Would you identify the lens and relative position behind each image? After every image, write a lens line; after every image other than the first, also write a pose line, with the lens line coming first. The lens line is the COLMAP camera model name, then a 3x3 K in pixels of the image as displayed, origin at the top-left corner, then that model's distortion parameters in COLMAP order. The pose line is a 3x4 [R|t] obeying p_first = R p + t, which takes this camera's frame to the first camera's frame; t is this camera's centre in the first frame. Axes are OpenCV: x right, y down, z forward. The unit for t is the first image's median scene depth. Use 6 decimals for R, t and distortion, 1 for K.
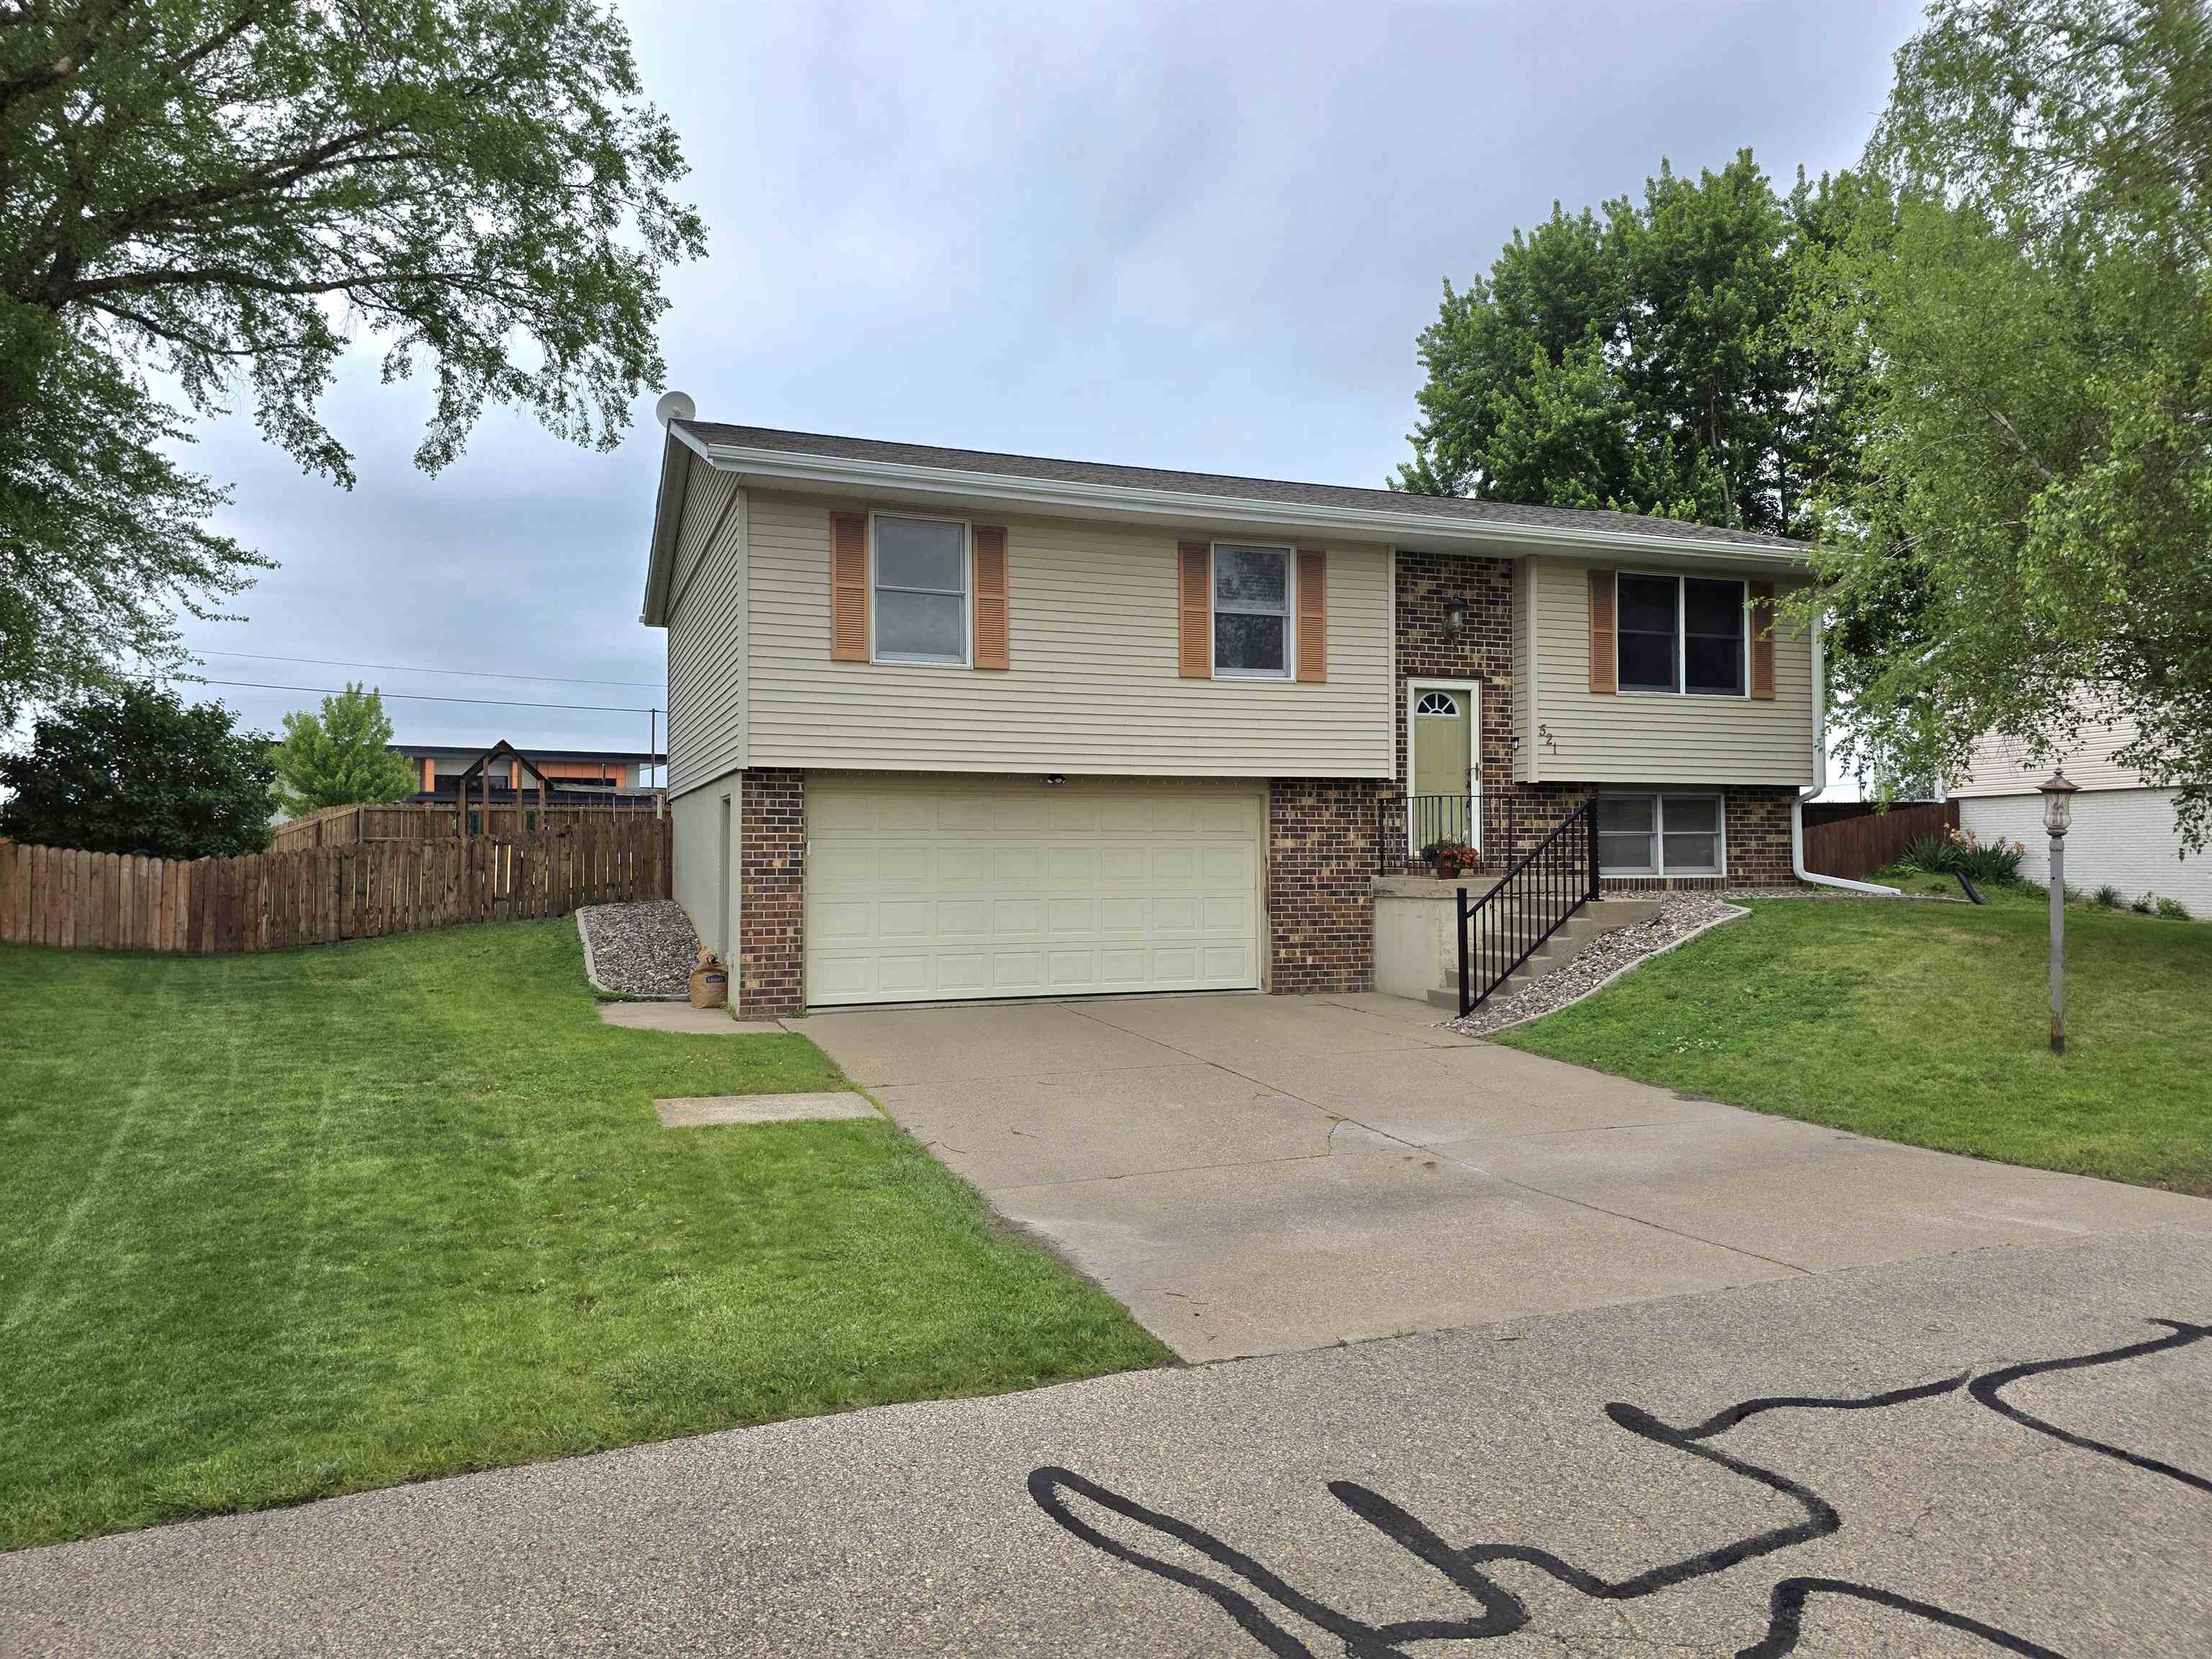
lens RADIAL K [[1469.8, 0, 1107.9], [0, 1469.8, 810.6], [0, 0, 1]] dist [0.098511, -0.133864]
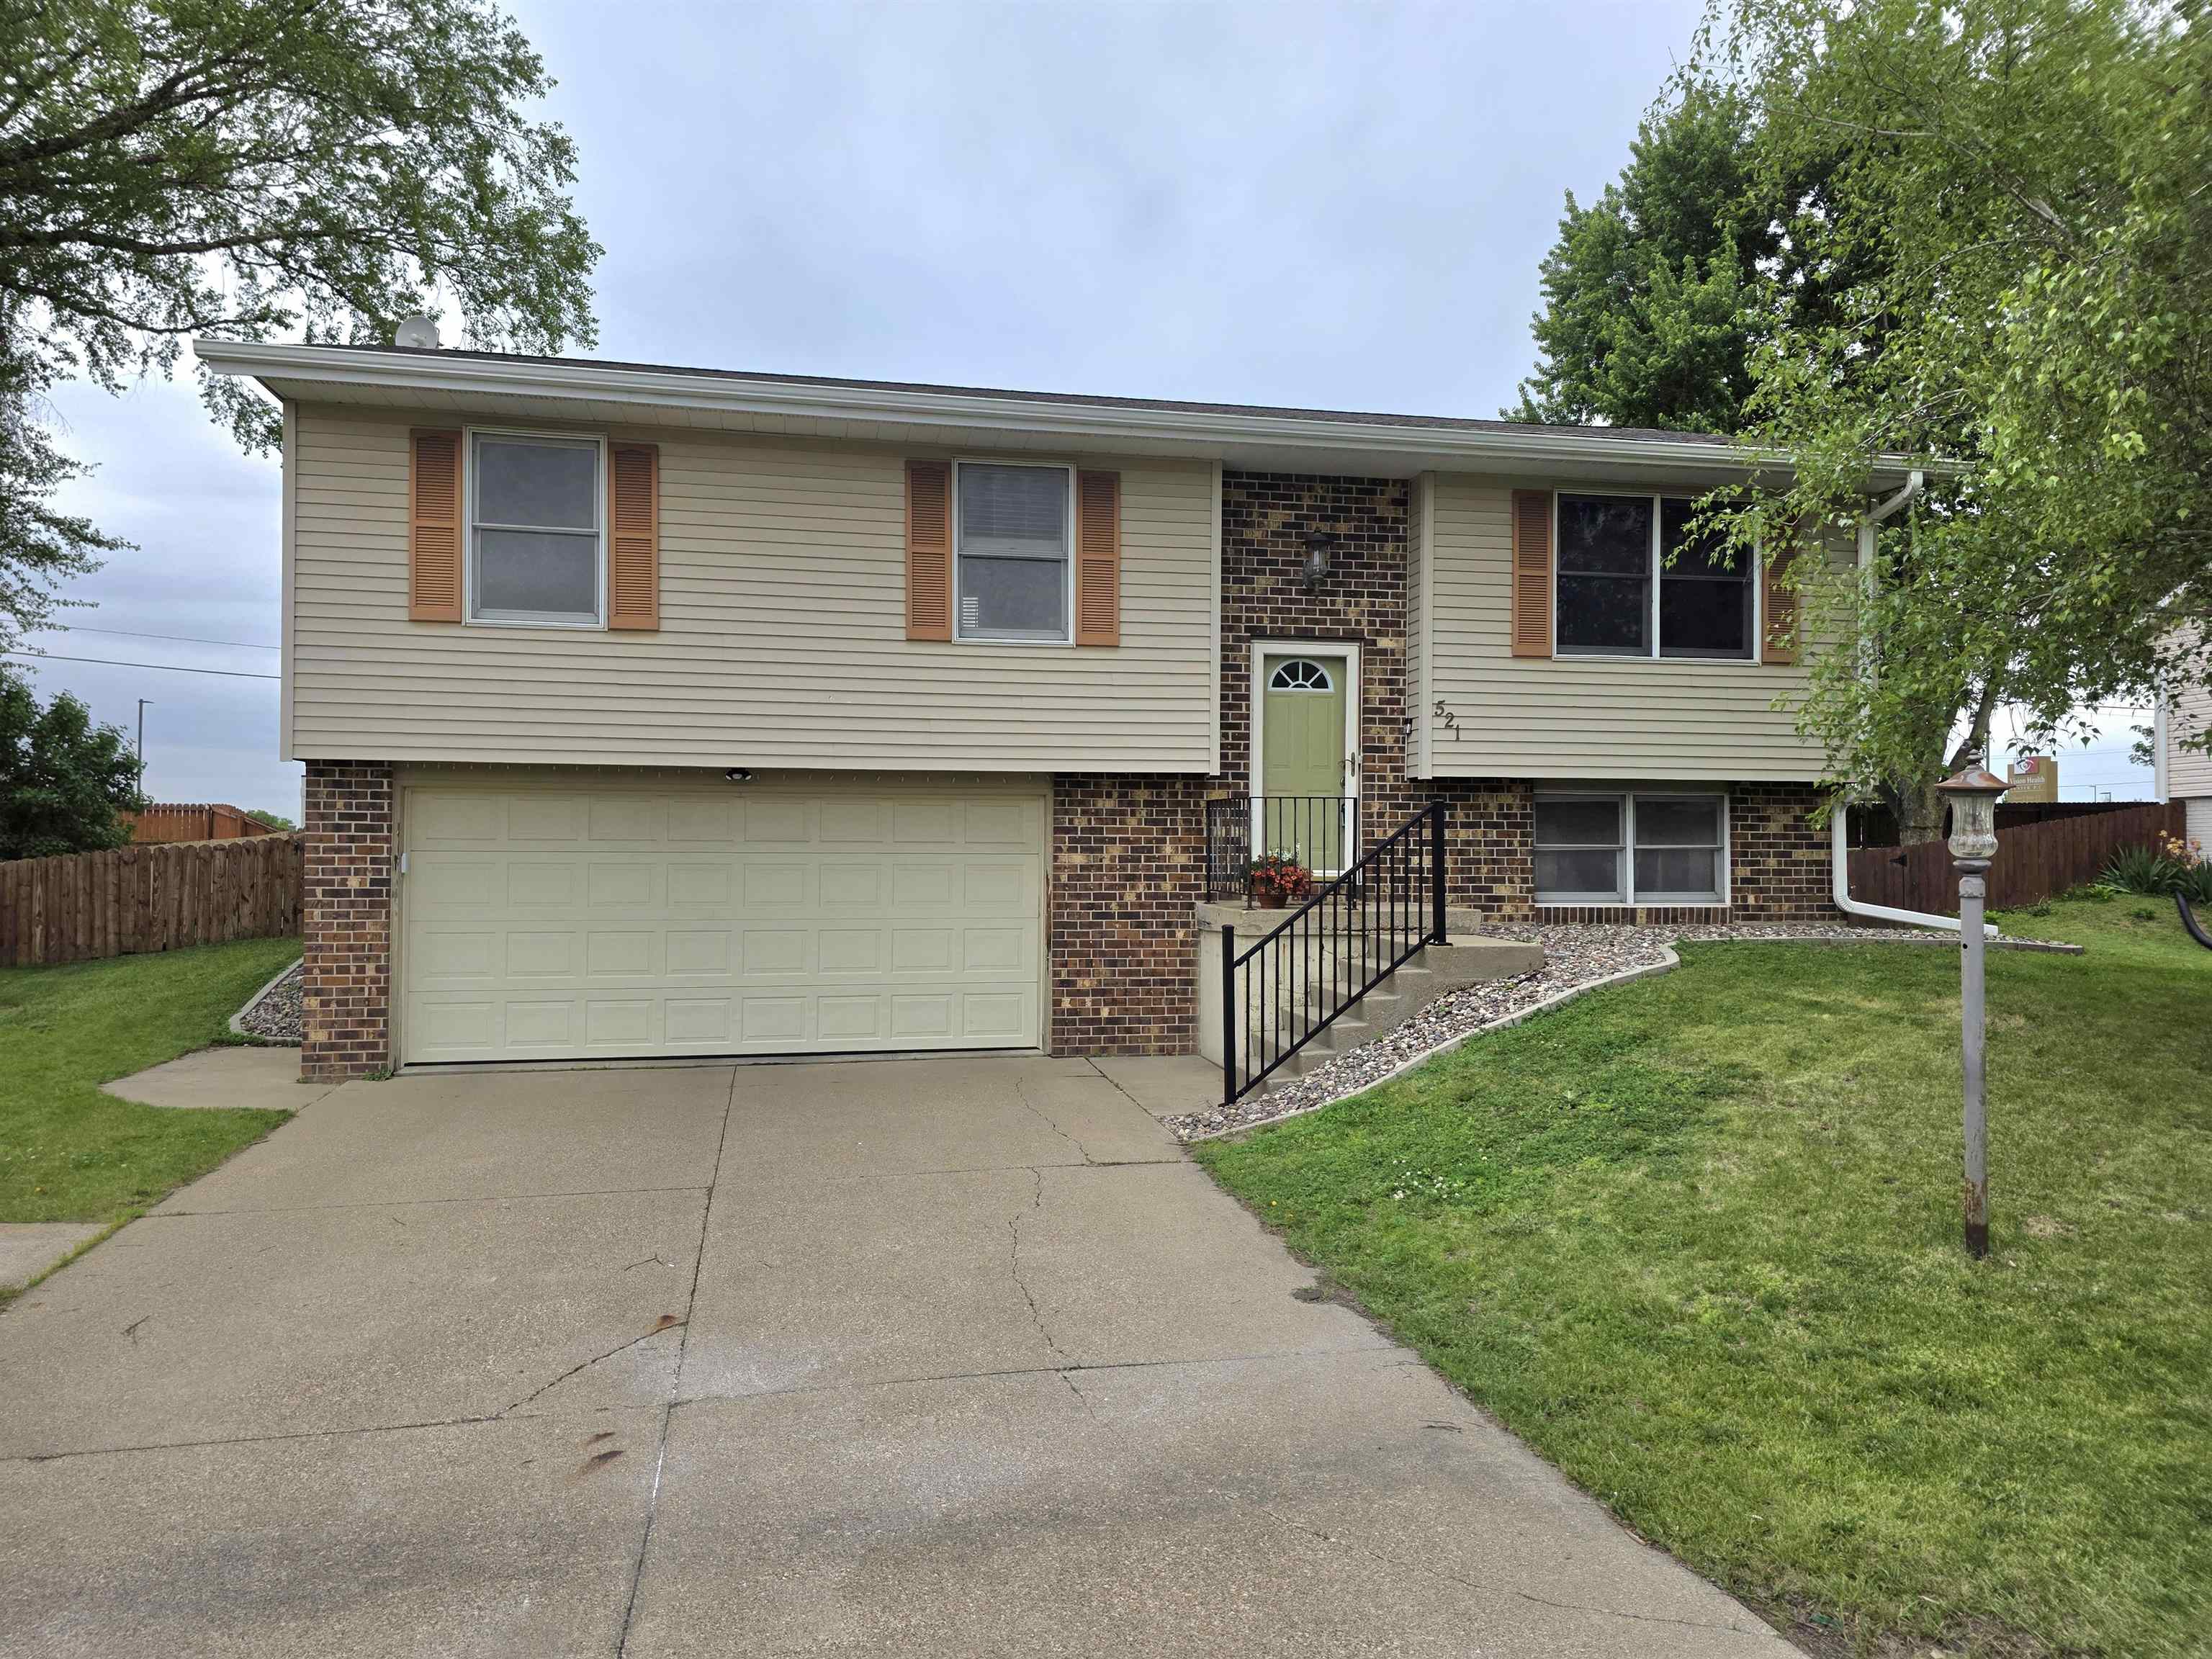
lens RADIAL K [[1458.8, 0, 1106.0], [0, 1458.8, 829.5], [0, 0, 1]] dist [0.102659, -0.129331]
pose [[0.985555, 0.004574, -0.169294, 0.255606], [-0.002159, 0.999893, 0.014442, -0.003814], [0.169342, -0.013868, 0.985460, 0.247013]]
